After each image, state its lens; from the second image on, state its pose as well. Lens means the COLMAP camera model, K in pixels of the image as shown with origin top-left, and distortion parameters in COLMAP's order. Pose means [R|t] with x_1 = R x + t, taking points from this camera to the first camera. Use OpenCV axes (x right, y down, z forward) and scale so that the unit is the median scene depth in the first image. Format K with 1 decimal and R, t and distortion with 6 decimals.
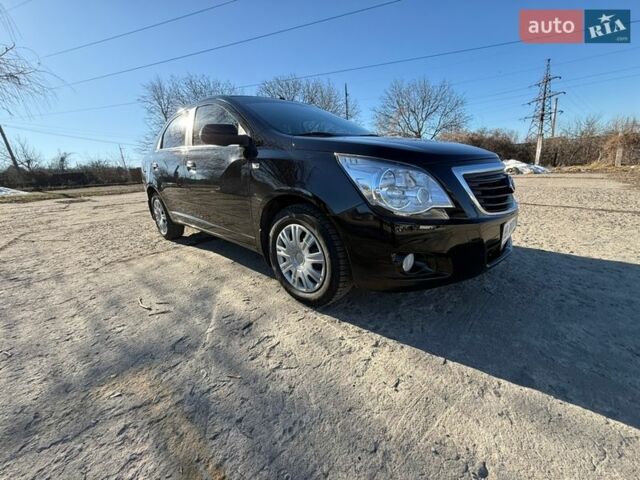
lens RADIAL K [[278.4, 0, 320.2], [0, 278.4, 238.2], [0, 0, 1]] dist [0.001134, -0.000135]
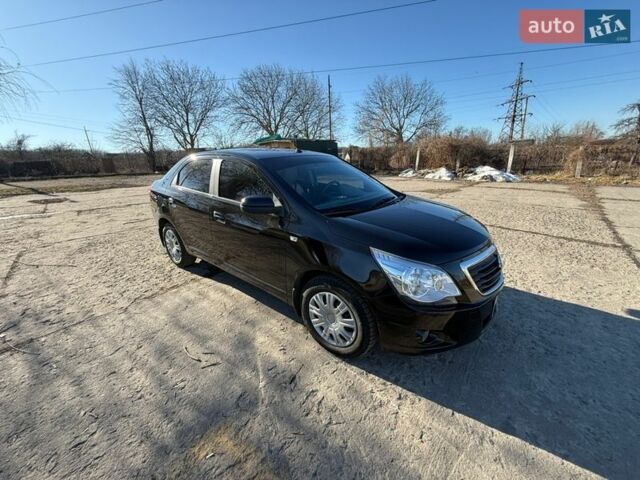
lens RADIAL K [[278.4, 0, 323.3], [0, 278.4, 238.3], [0, 0, 1]] dist [0.001134, -0.000135]
pose [[0.996387, 0.008119, 0.084537, -0.169761], [-0.011206, 0.999285, 0.036112, -0.253280], [-0.084183, -0.036929, 0.995766, -0.148682]]
